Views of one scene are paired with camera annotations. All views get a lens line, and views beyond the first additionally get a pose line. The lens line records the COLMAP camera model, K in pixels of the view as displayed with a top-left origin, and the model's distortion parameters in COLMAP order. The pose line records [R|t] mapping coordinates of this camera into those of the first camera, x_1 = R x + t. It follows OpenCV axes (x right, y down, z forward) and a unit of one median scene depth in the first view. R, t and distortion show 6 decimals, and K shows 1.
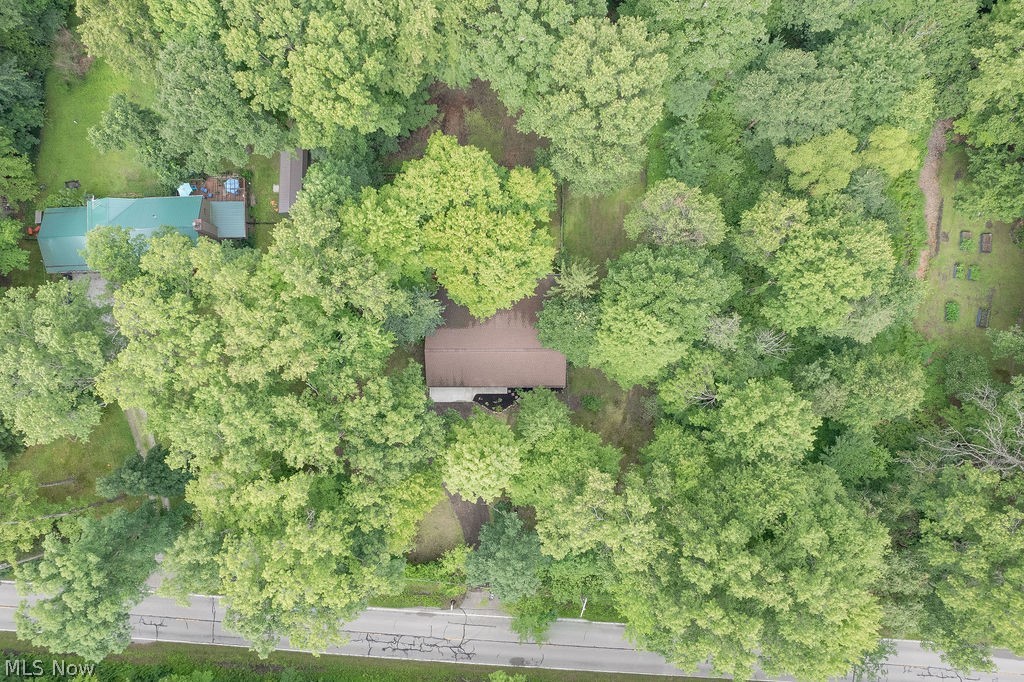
lens RADIAL K [[650.8, 0, 512.4], [0, 650.8, 342.0], [0, 0, 1]] dist [-0.019094, 0.005704]
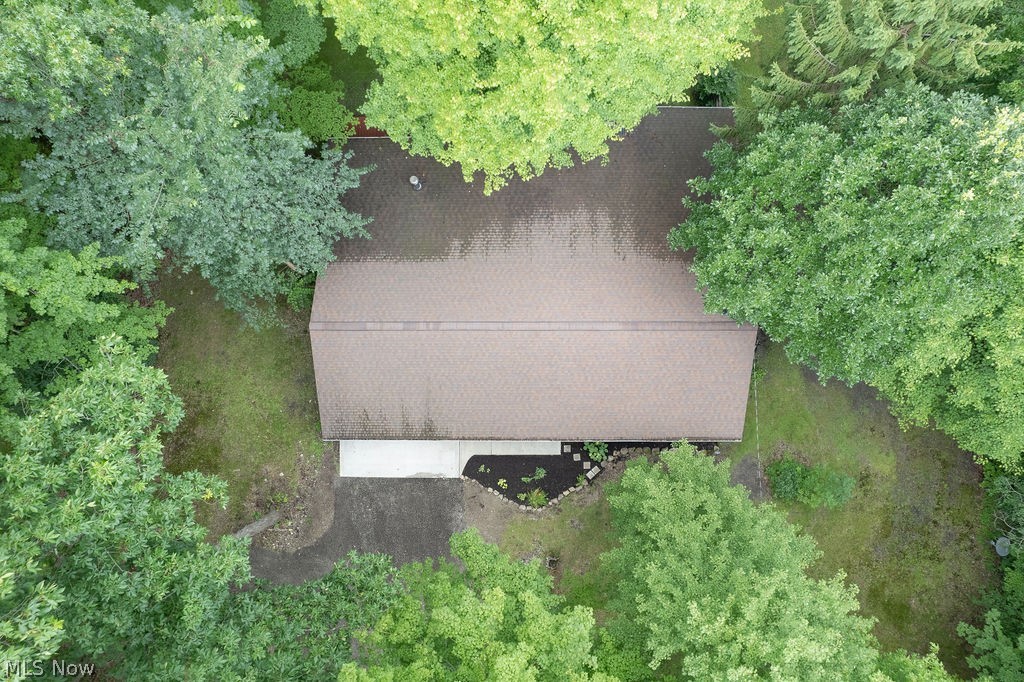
lens RADIAL K [[650.8, 0, 511.6], [0, 650.8, 342.2], [0, 0, 1]] dist [-0.019094, 0.005704]
pose [[0.999951, 0.004807, -0.008653, -0.031688], [-0.004793, 0.999987, 0.001684, 0.018011], [0.008661, -0.001643, 0.999961, 0.650733]]
